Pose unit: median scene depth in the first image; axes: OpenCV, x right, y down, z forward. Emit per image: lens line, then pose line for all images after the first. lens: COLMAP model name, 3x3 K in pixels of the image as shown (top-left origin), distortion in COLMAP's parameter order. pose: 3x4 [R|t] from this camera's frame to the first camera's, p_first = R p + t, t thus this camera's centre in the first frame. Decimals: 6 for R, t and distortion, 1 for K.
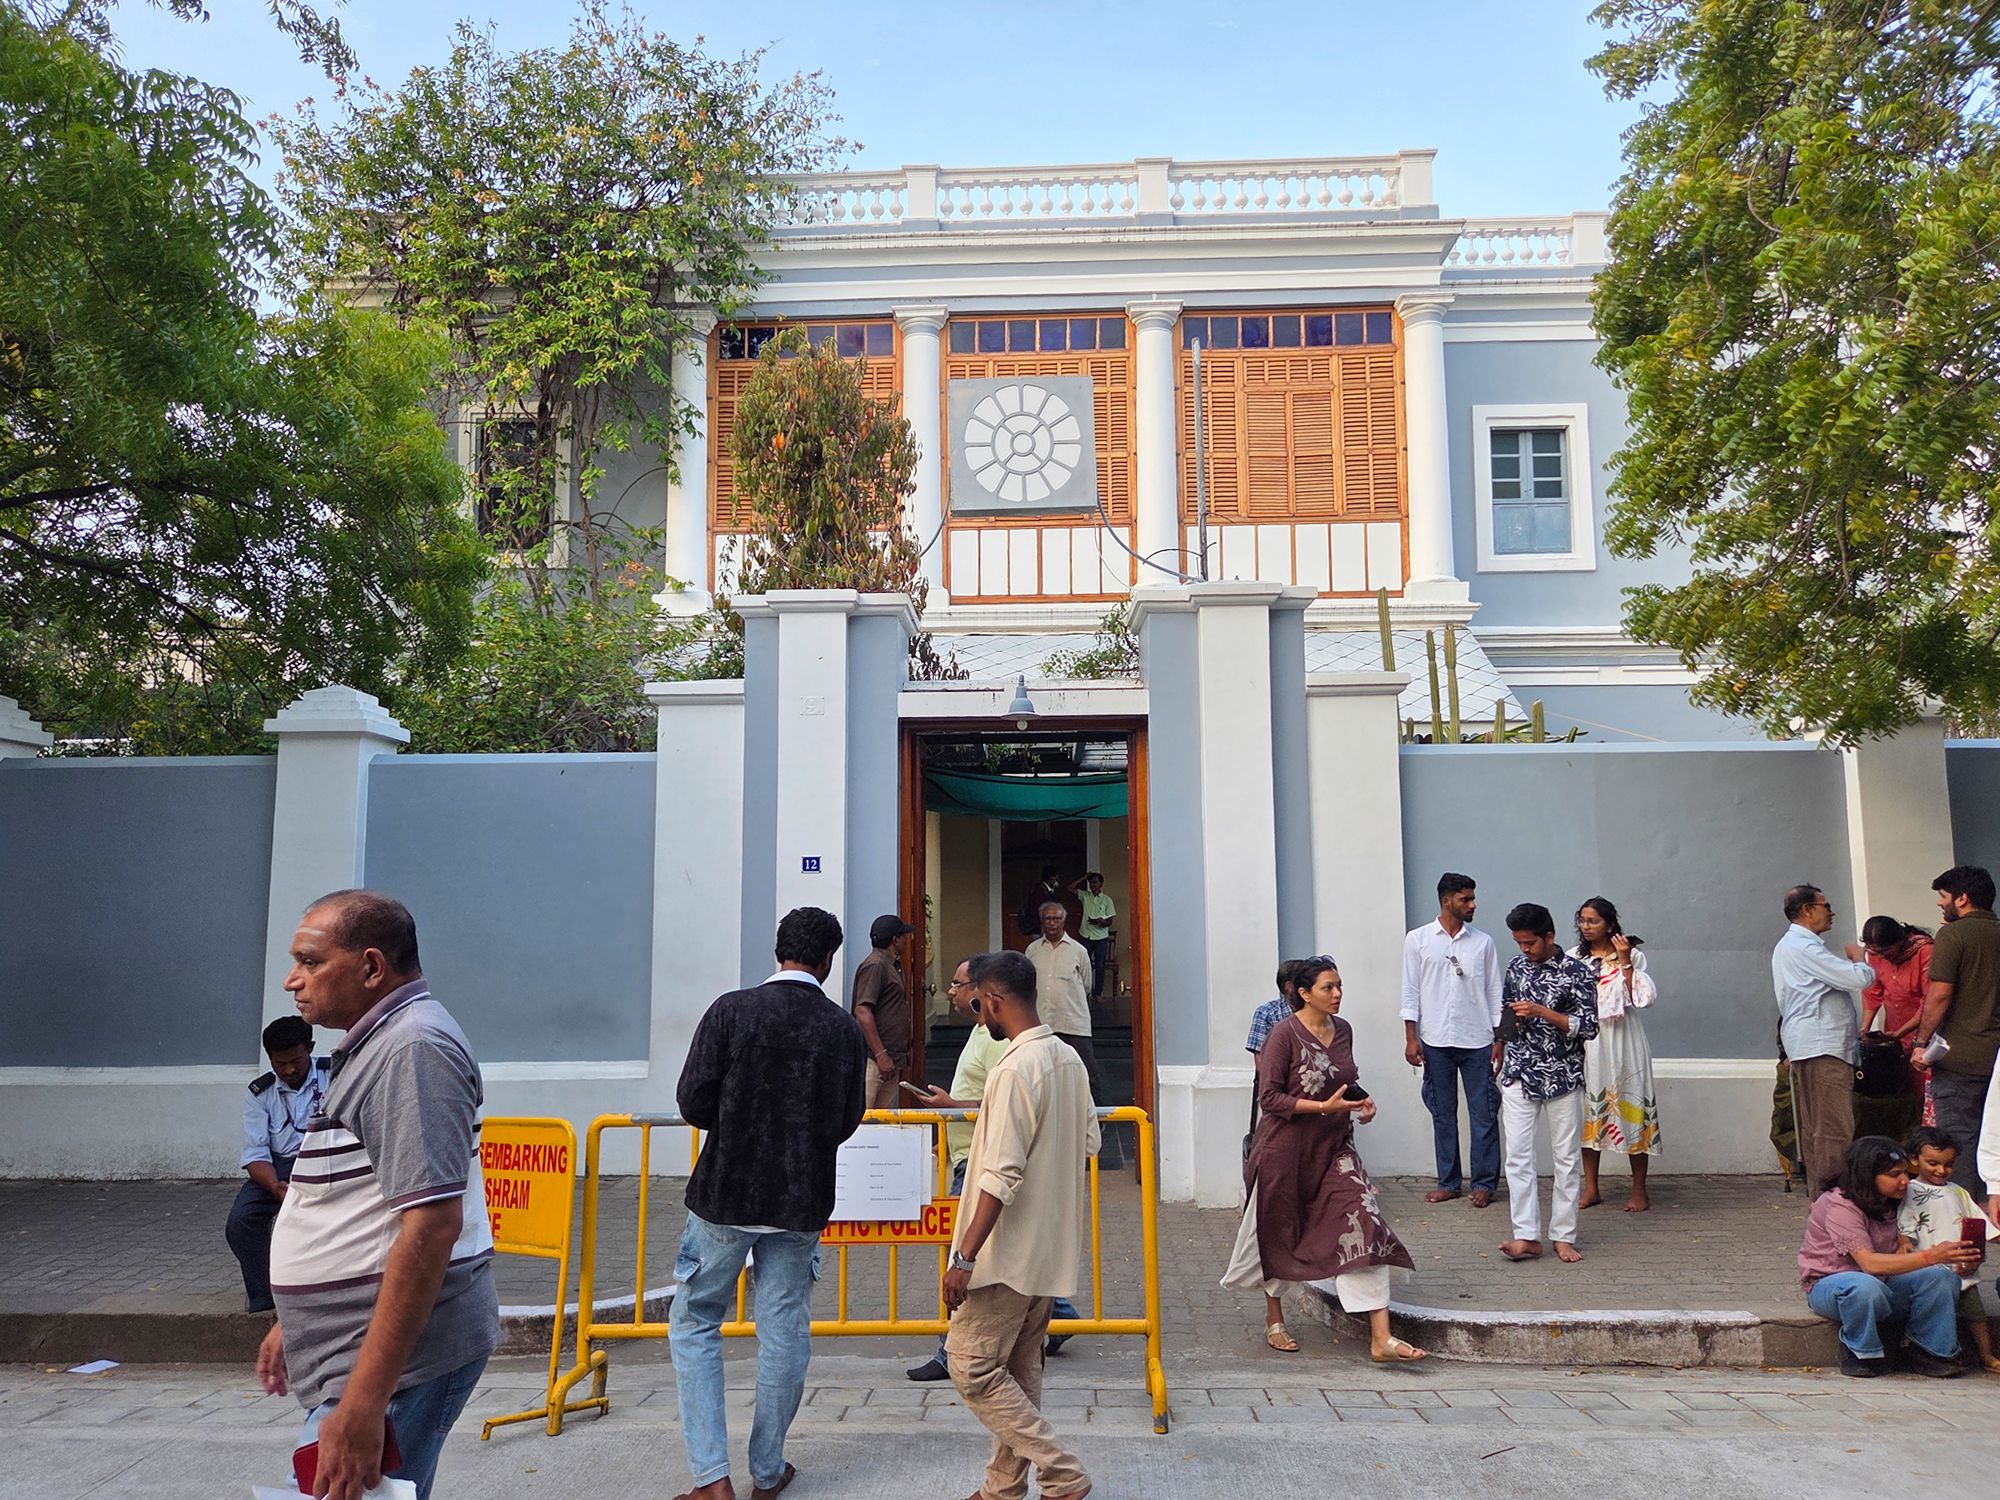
lens RADIAL K [[1354.2, 0, 1000.0], [0, 1354.2, 750.0], [0, 0, 1]] dist [0.054822, -0.035970]
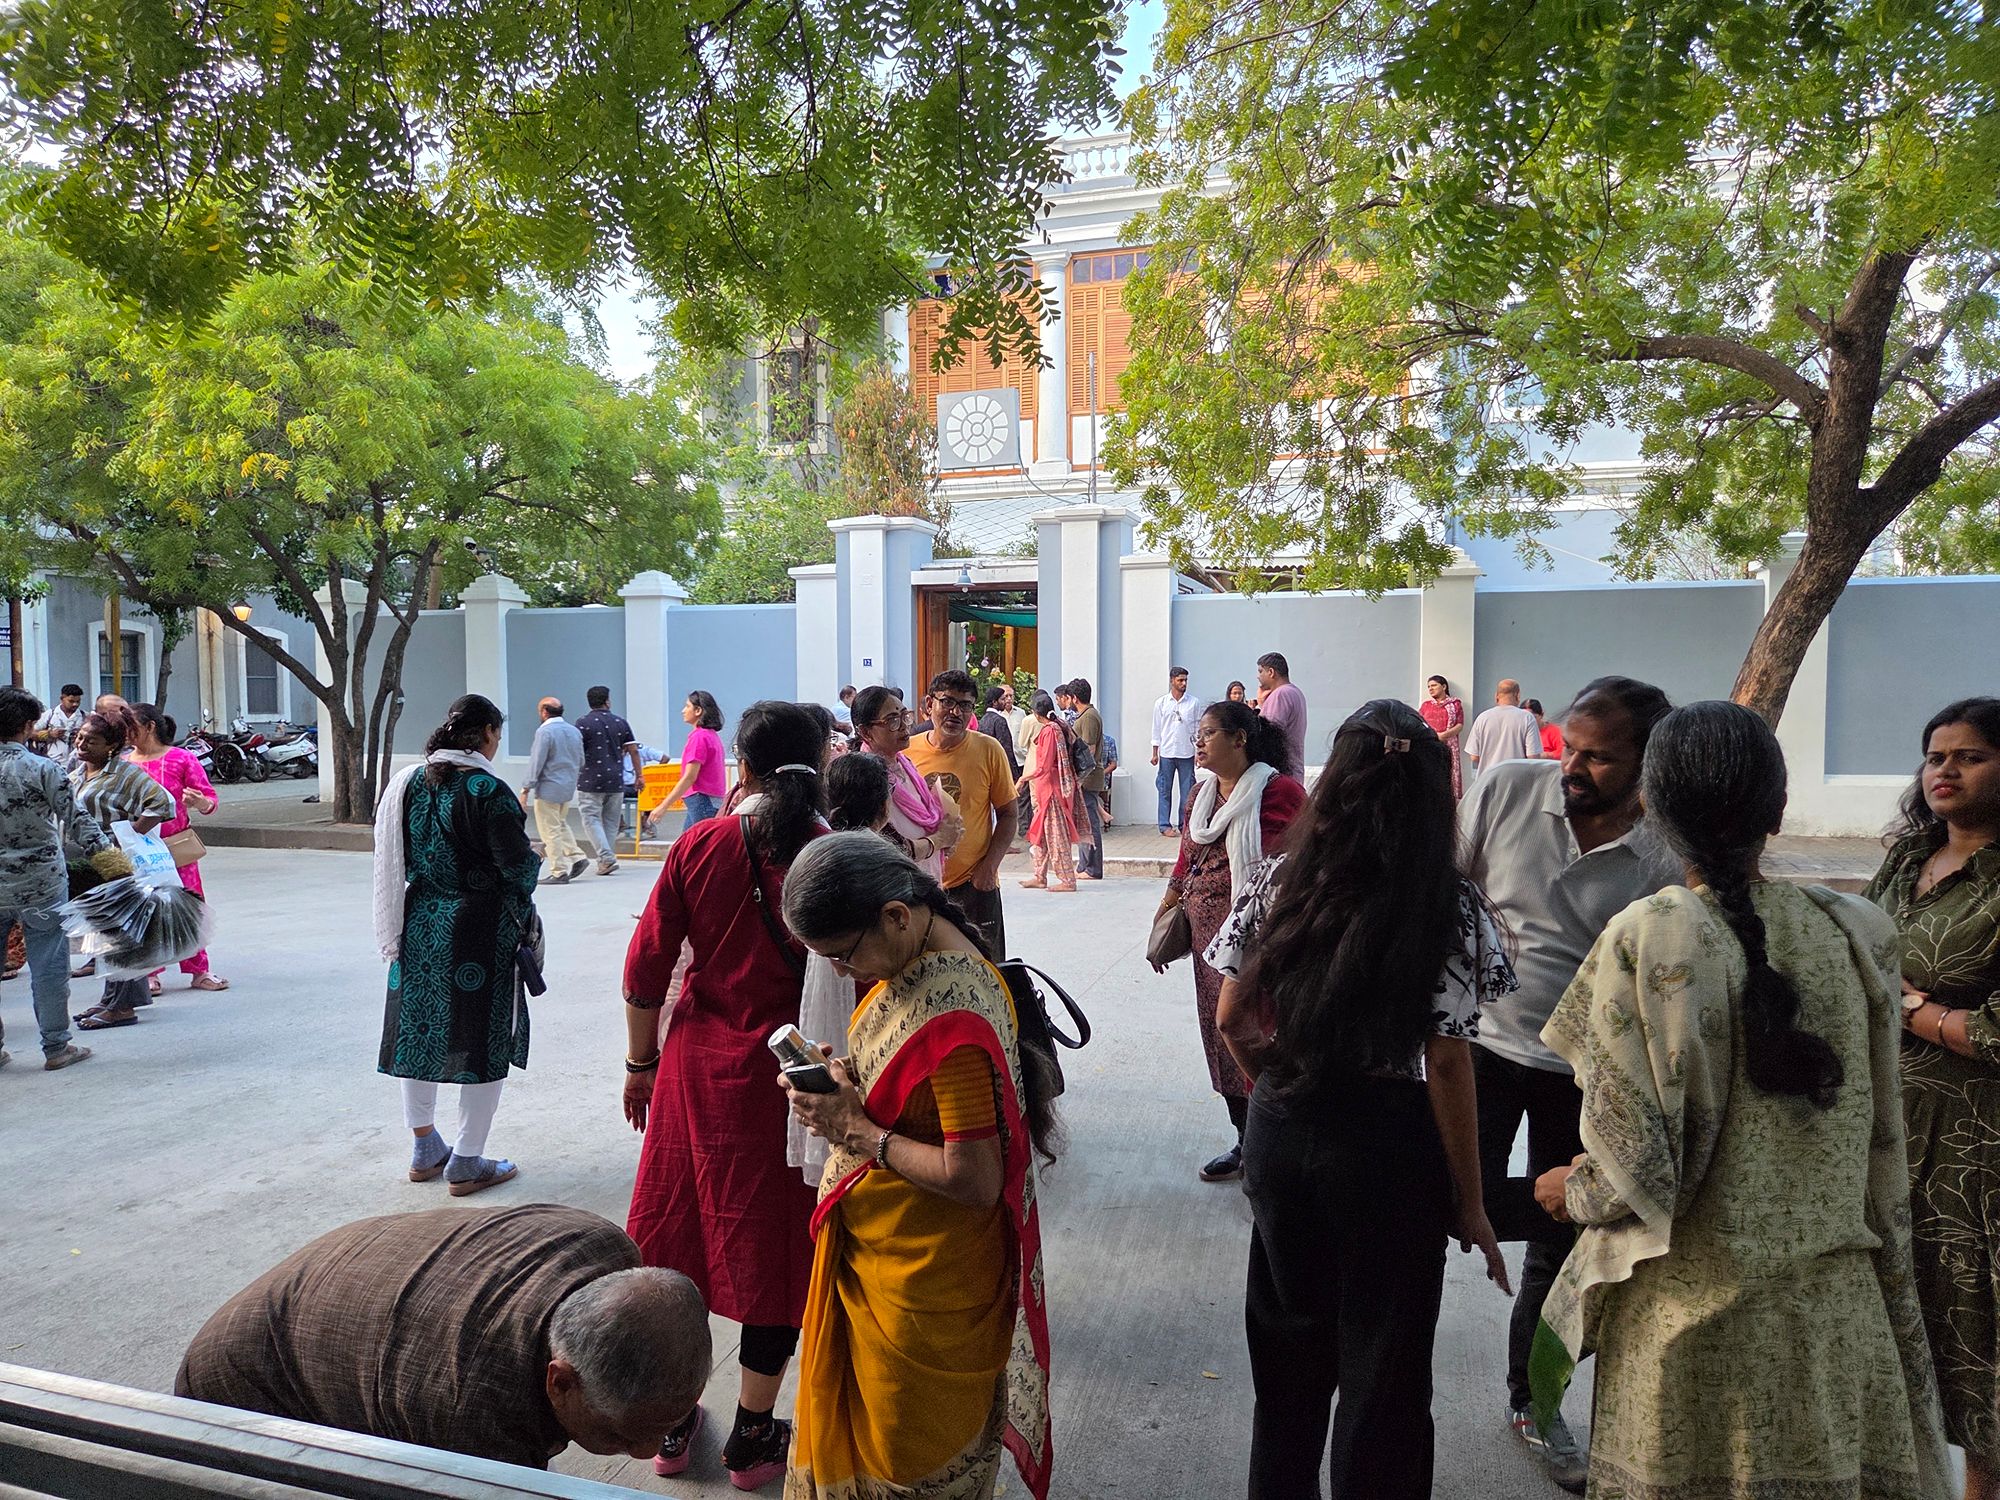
lens RADIAL K [[1354.2, 0, 1000.0], [0, 1354.2, 750.0], [0, 0, 1]] dist [0.054822, -0.035970]
pose [[0.960206, 0.019370, -0.278622, 0.556760], [0.024392, 0.987964, 0.152746, -0.079498], [0.278227, -0.153464, 0.948177, -0.766319]]
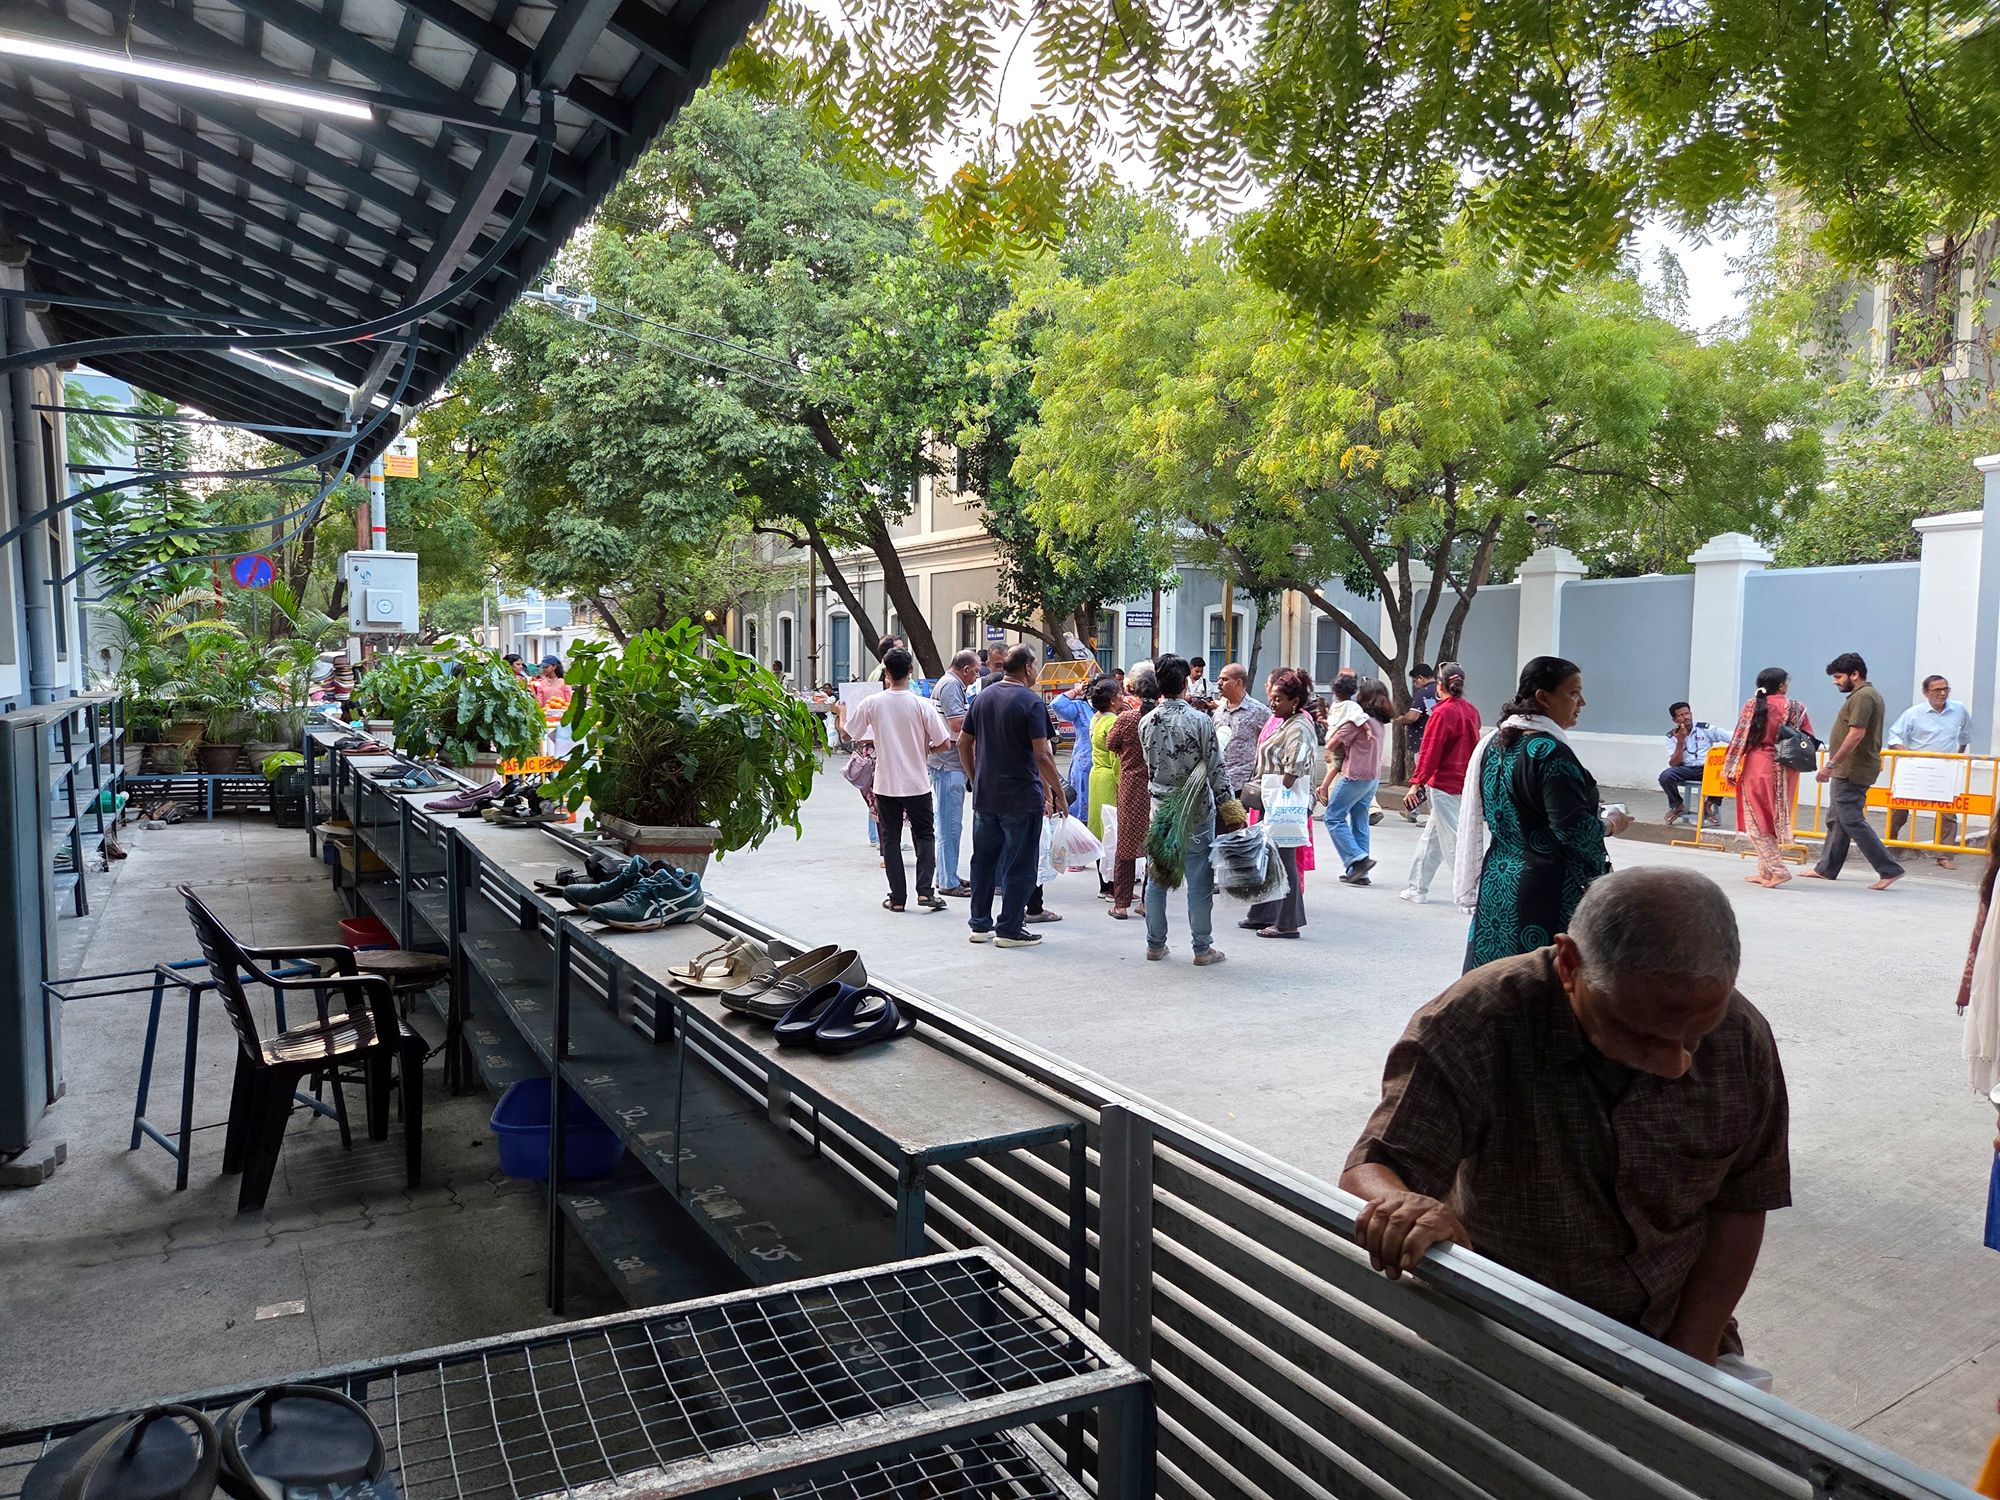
lens RADIAL K [[1354.2, 0, 1000.0], [0, 1354.2, 750.0], [0, 0, 1]] dist [0.054822, -0.035970]
pose [[0.537919, 0.065944, -0.840413, 0.535833], [0.080488, 0.988364, 0.129071, -0.075096], [0.839145, -0.137072, 0.526352, -0.790850]]
